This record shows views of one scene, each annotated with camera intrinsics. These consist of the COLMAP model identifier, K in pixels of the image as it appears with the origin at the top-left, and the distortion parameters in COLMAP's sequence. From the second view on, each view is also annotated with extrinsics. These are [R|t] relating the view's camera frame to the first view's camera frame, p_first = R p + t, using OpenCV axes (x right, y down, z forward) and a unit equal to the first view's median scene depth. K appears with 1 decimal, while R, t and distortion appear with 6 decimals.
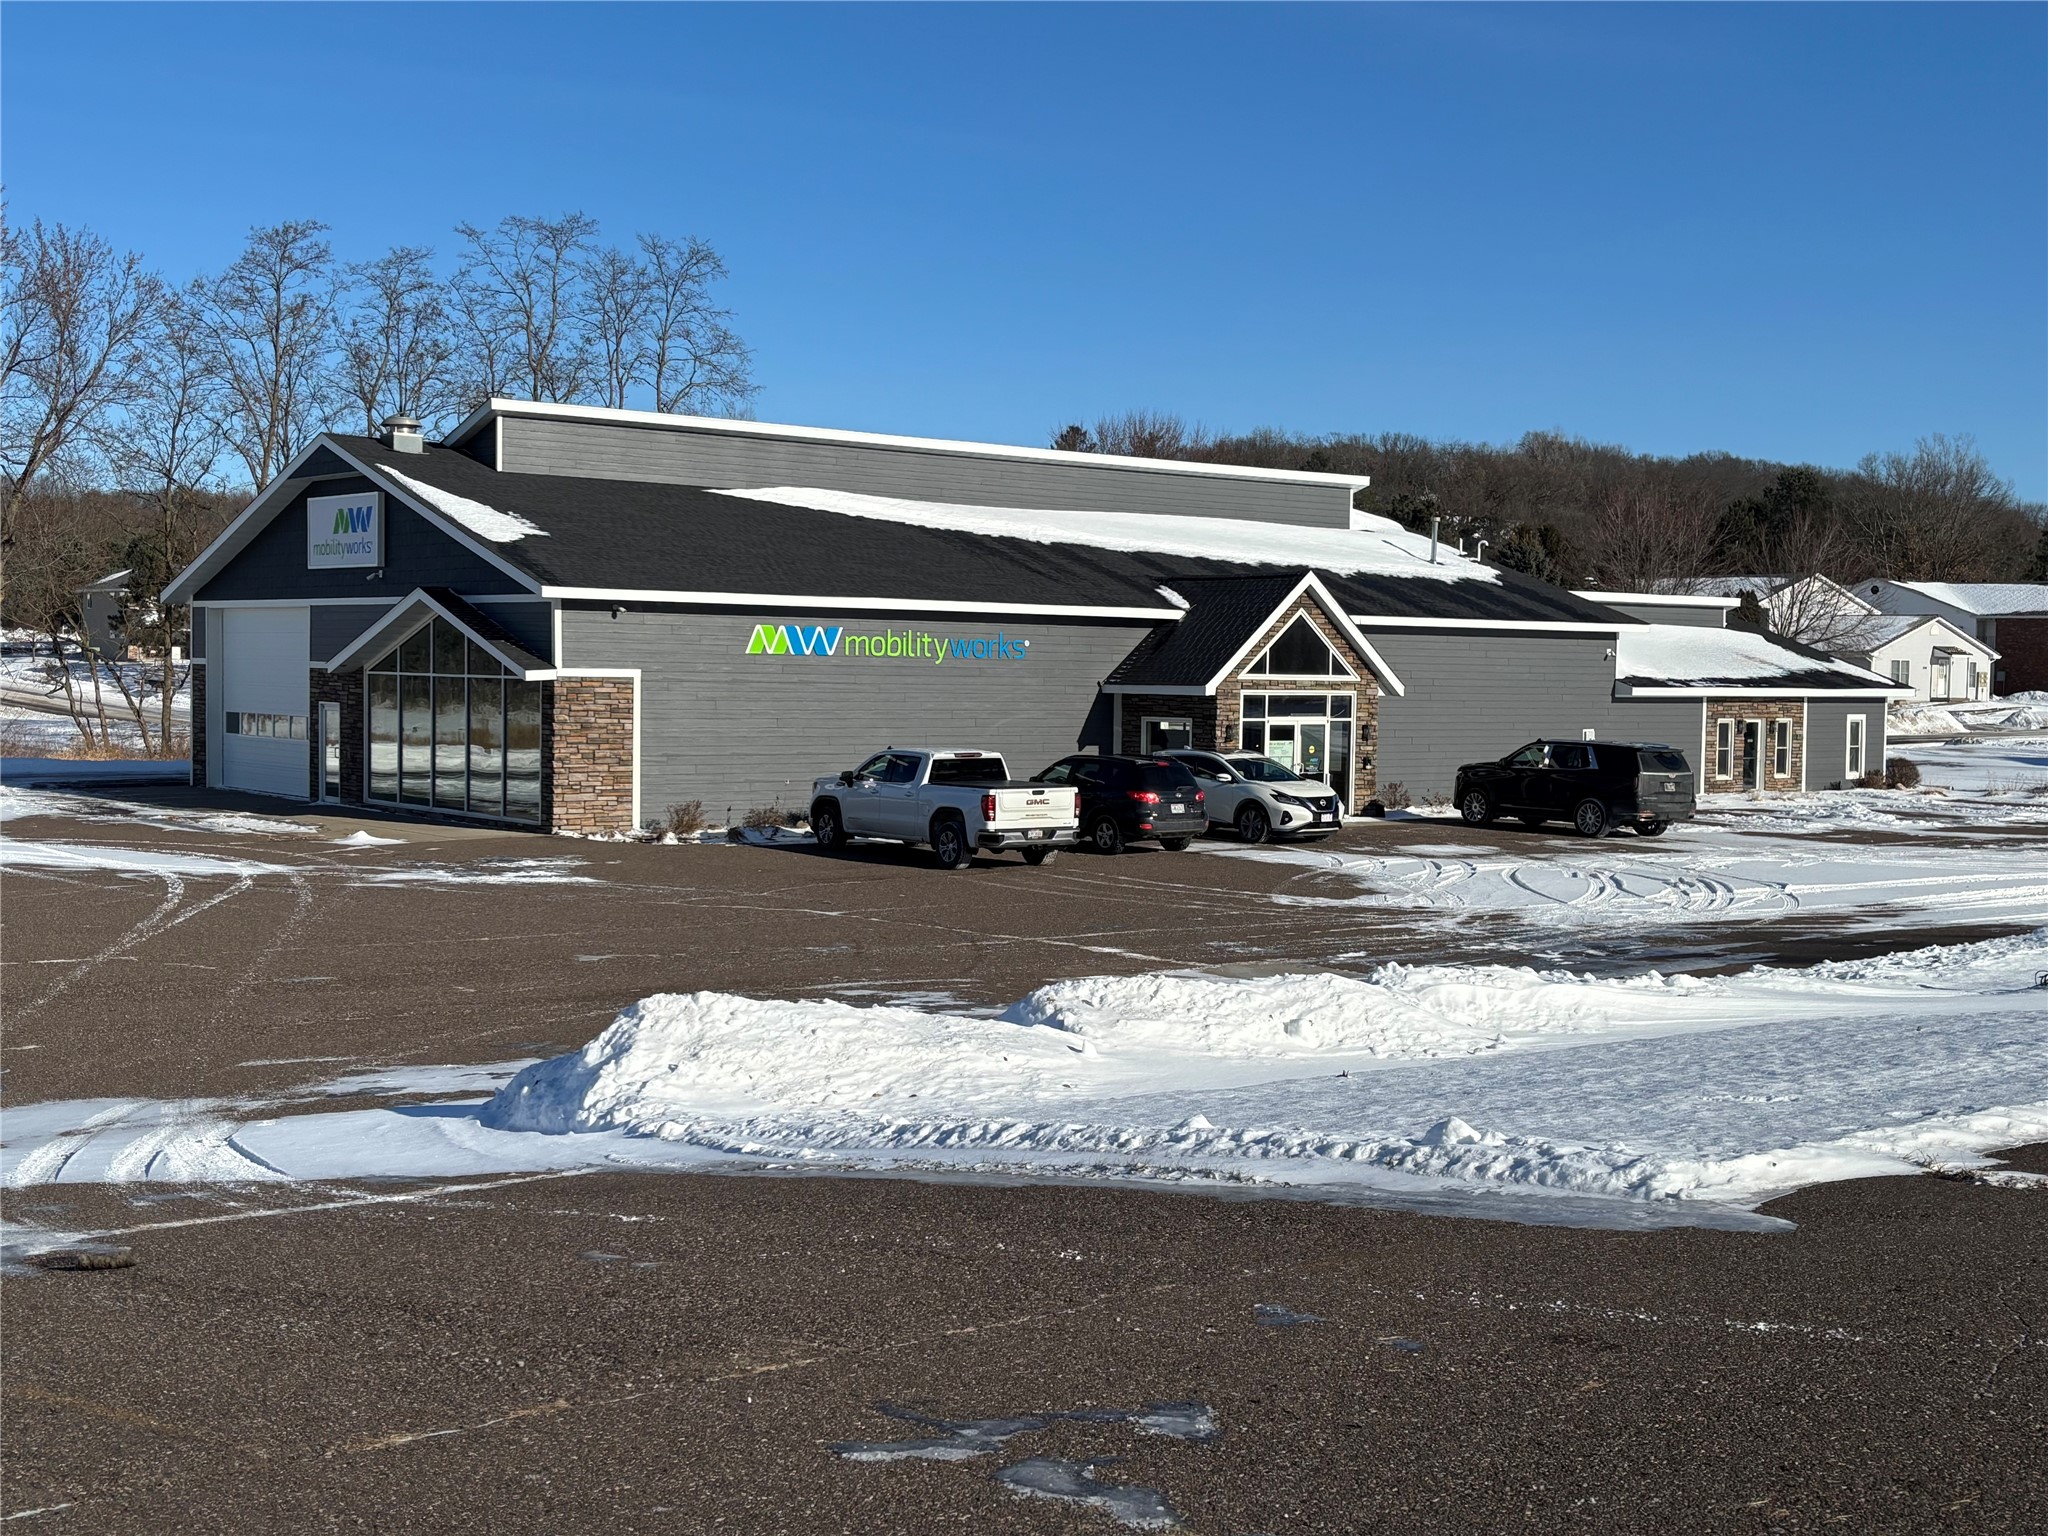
lens RADIAL K [[2598.0, 0, 933.9], [0, 2598.0, 773.2], [0, 0, 1]] dist [0.231350, -0.802980]
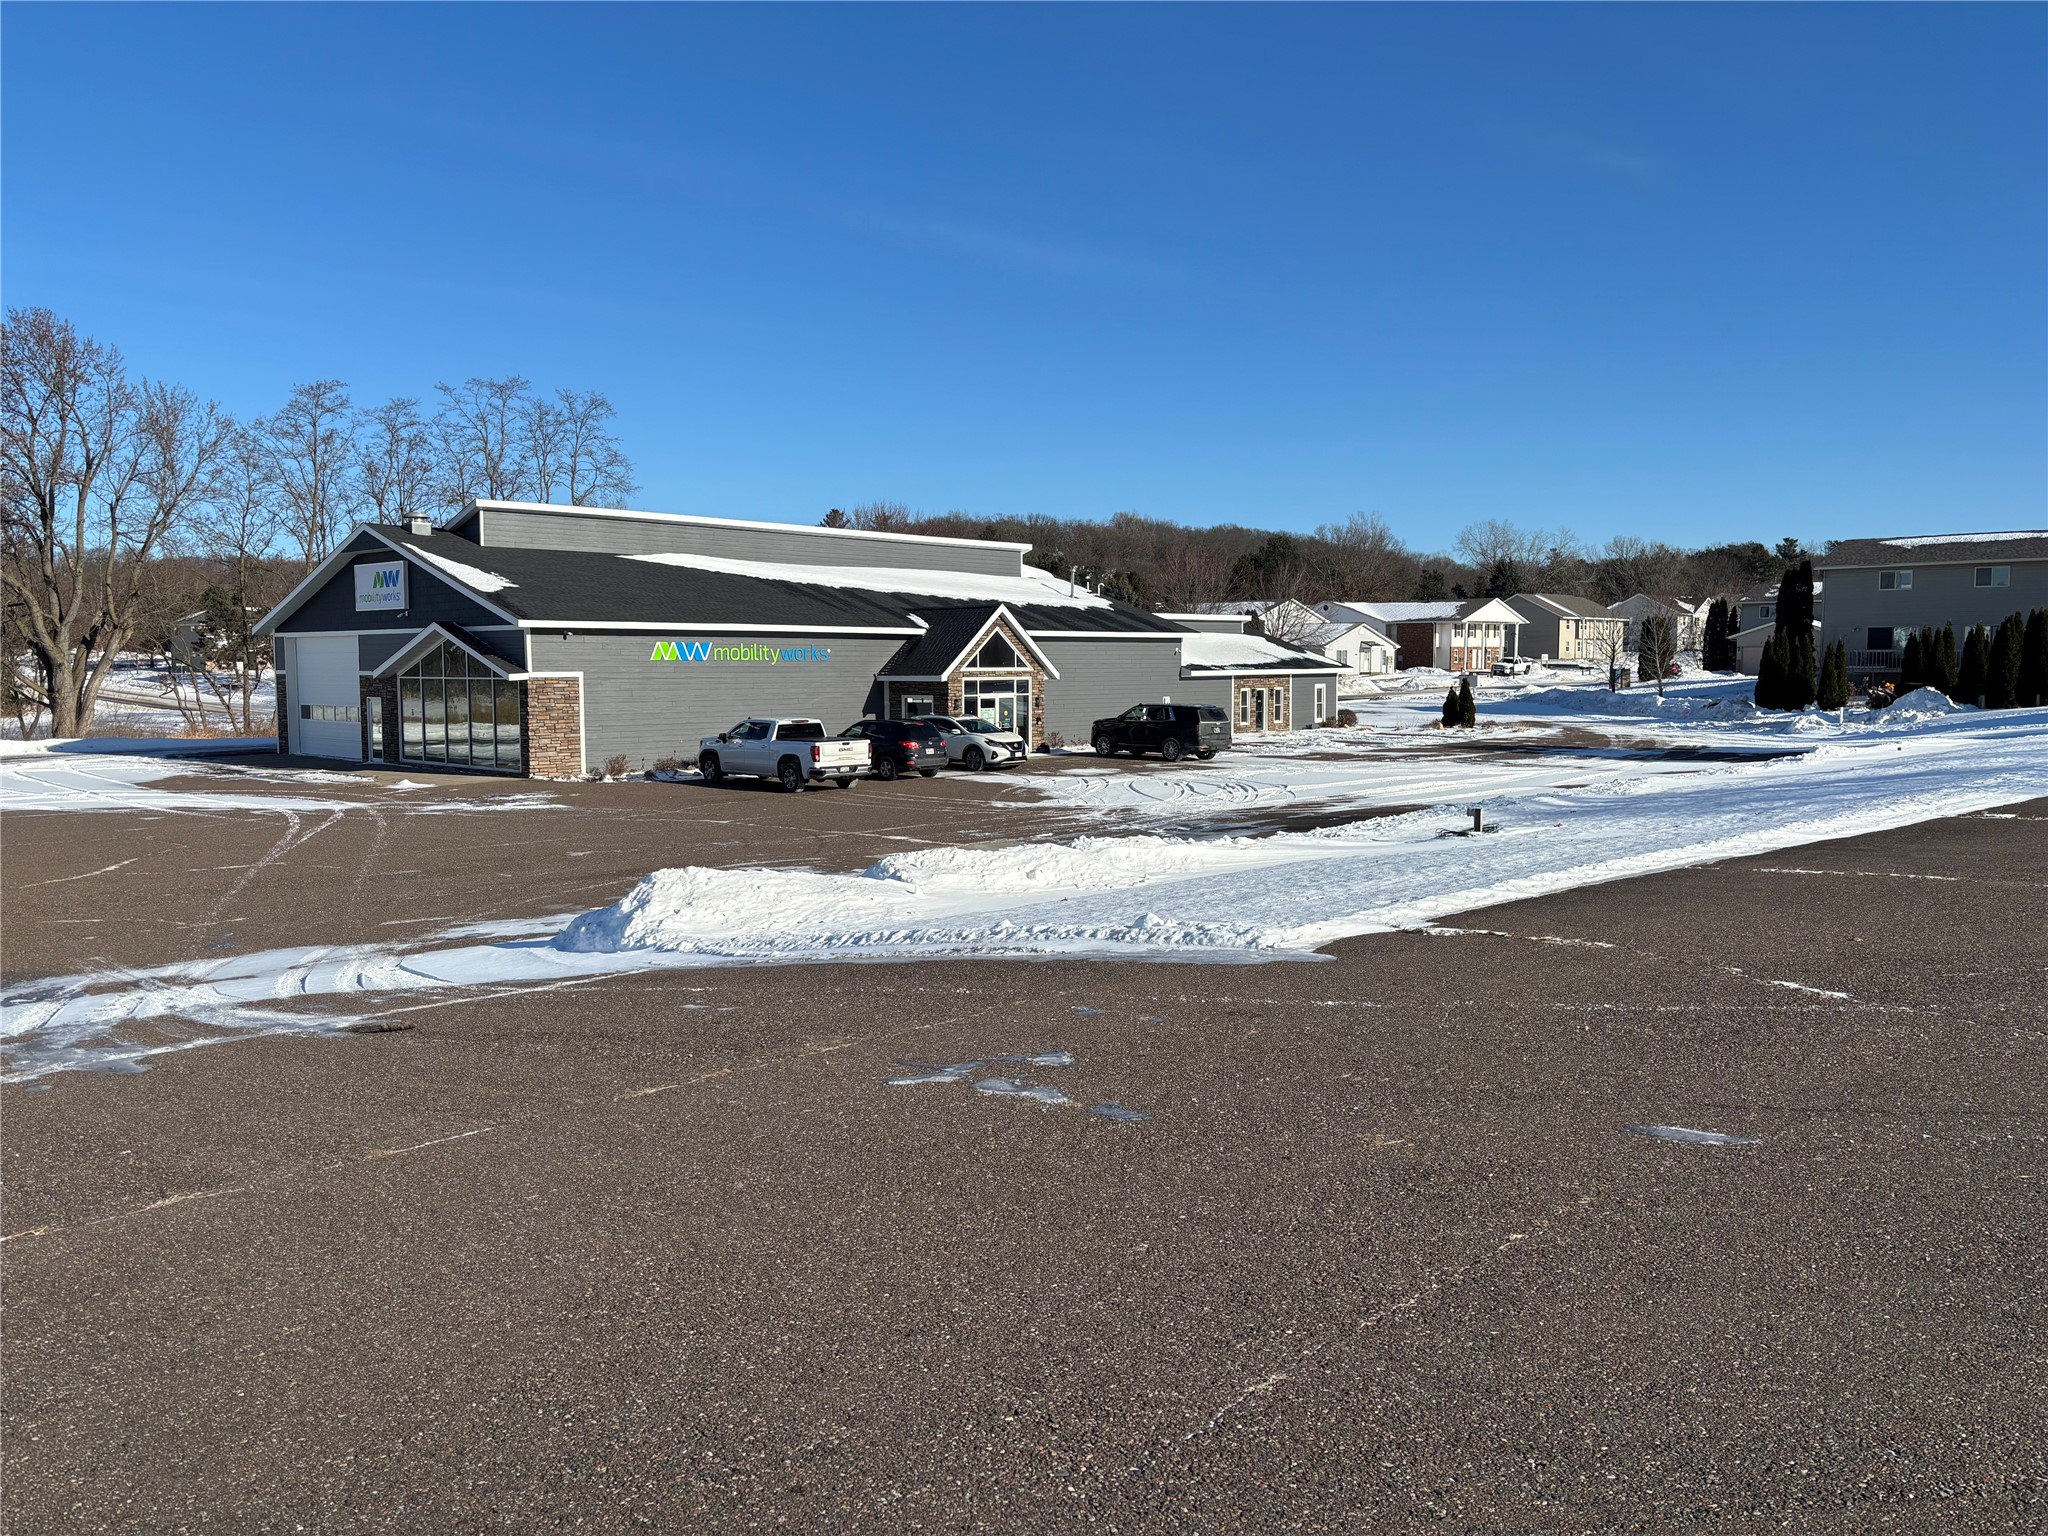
lens RADIAL K [[1766.1, 0, 921.3], [0, 1766.1, 775.3], [0, 0, 1]] dist [0.140863, -0.262639]
pose [[0.991035, -0.029162, 0.130381, -0.053641], [0.025841, 0.999299, 0.027092, -0.001425], [-0.131080, -0.023480, 0.991094, -0.093457]]
